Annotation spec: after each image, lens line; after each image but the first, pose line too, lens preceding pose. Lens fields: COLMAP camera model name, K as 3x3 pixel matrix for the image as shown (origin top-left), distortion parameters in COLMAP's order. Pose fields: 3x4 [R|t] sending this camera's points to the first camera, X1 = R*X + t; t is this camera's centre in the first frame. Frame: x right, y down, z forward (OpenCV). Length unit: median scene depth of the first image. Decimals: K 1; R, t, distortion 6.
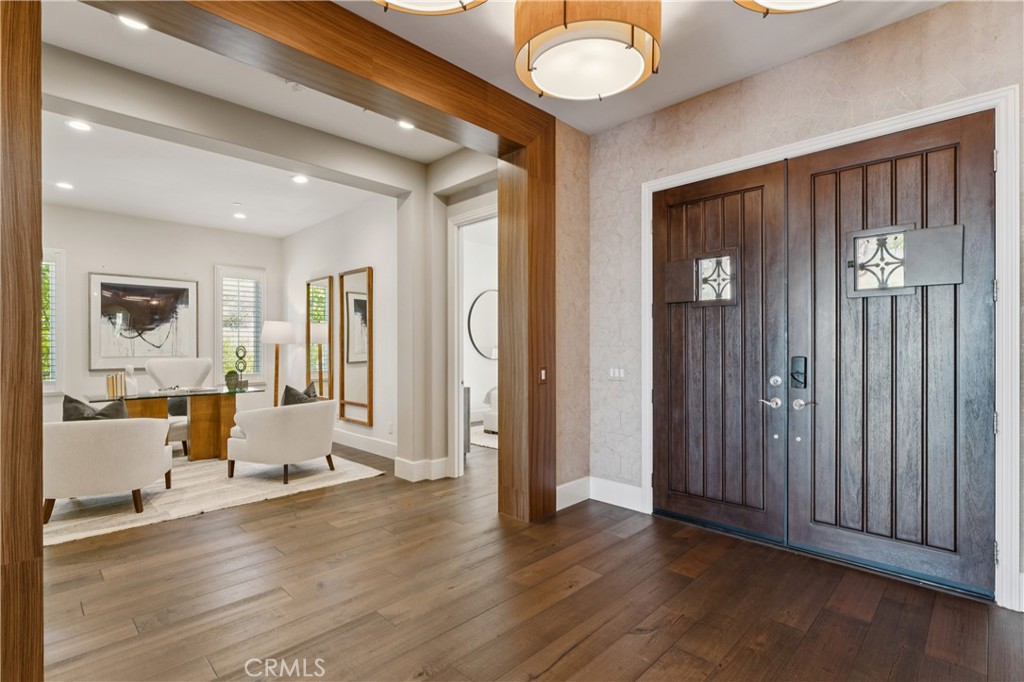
lens RADIAL K [[476.8, 0, 511.8], [0, 476.8, 349.1], [0, 0, 1]] dist [-0.000394, -0.000071]
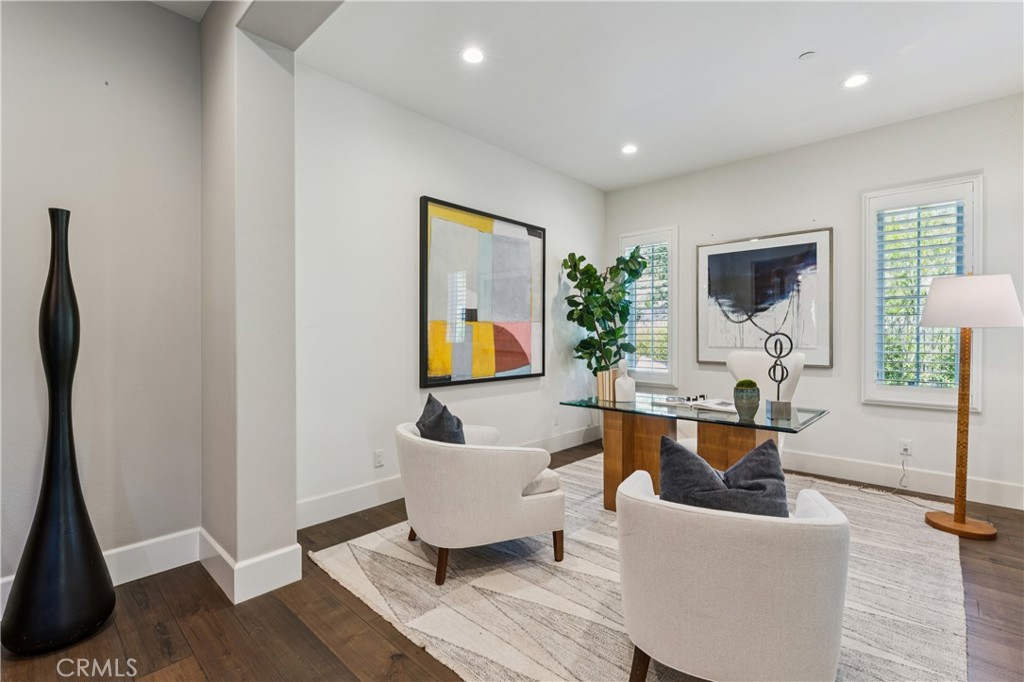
lens RADIAL K [[459.7, 0, 512.0], [0, 459.7, 341.0], [0, 0, 1]] dist [-0.000549, -0.000403]
pose [[0.031273, 0.012791, -0.999429, -0.082171], [-0.003185, 0.999914, 0.012698, -0.002262], [0.999506, 0.002786, 0.031312, 0.619151]]
